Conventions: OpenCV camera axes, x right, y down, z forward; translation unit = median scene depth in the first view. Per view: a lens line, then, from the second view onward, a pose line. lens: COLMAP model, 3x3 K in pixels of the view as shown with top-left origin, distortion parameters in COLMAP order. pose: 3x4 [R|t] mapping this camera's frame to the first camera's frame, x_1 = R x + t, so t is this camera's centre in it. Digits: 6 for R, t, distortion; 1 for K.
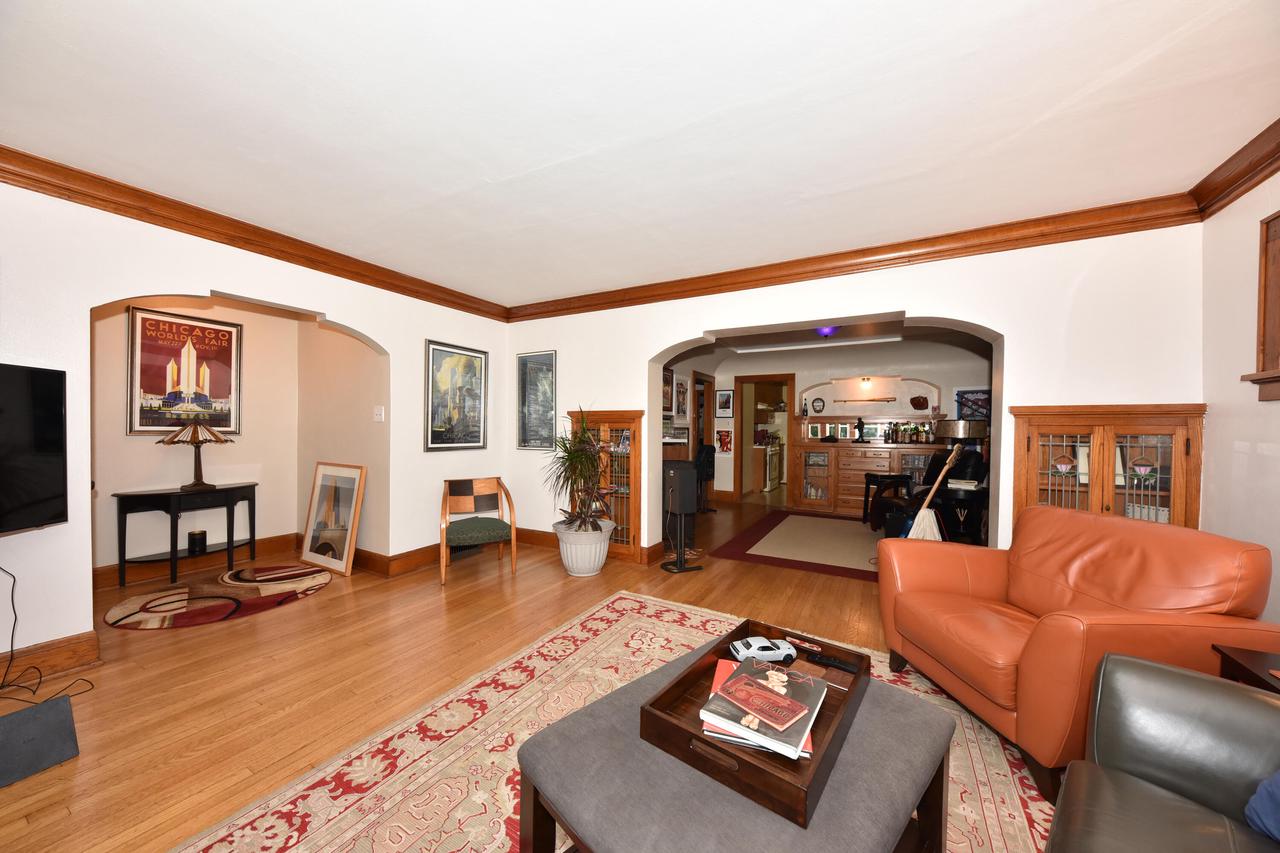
lens RADIAL K [[437.9, 0, 638.3], [0, 437.9, 430.2], [0, 0, 1]] dist [-0.011532, -0.001033]
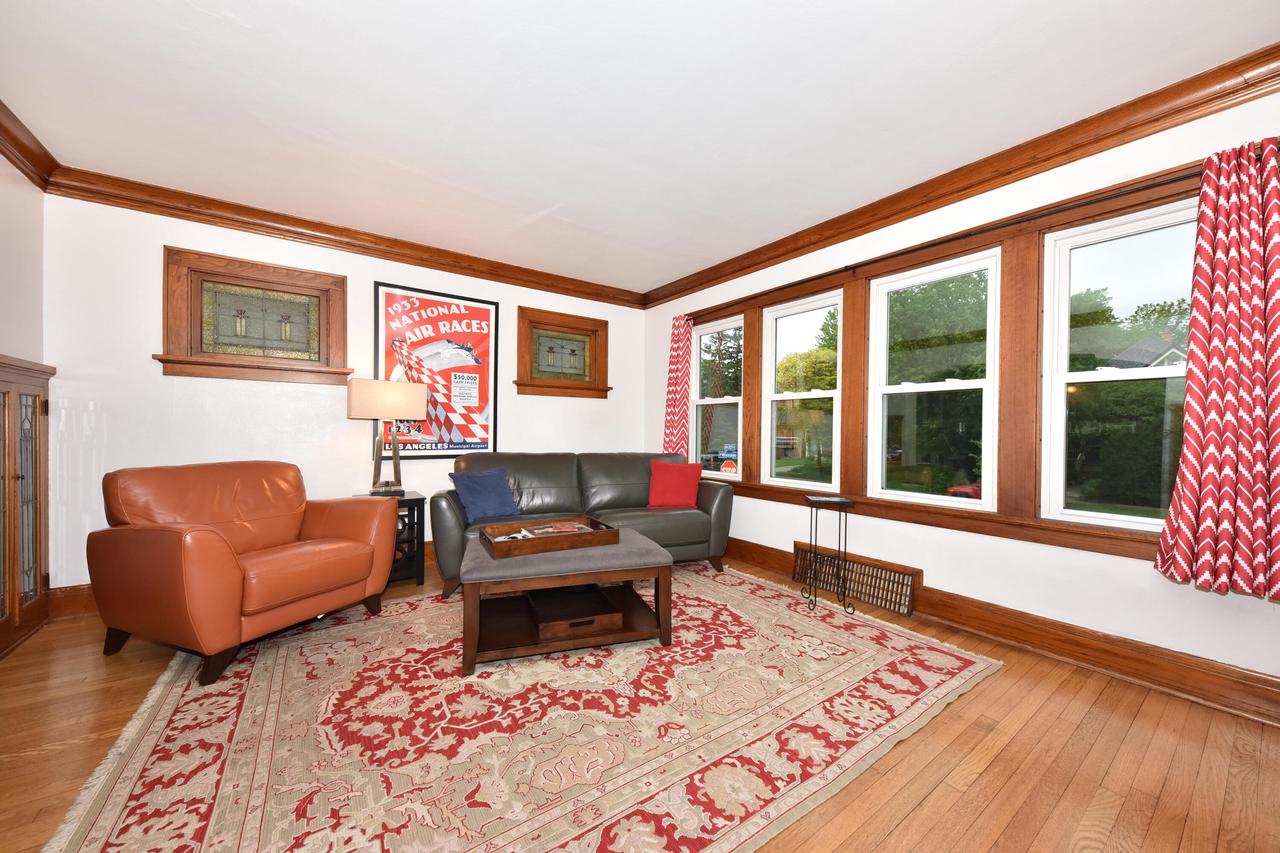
lens RADIAL K [[456.5, 0, 639.6], [0, 456.5, 428.8], [0, 0, 1]] dist [-0.001611, -0.000338]
pose [[-0.907667, -0.017481, 0.419326, -0.628485], [-0.013180, 0.999827, 0.013150, 0.071940], [-0.419483, 0.006409, -0.907740, 1.846838]]
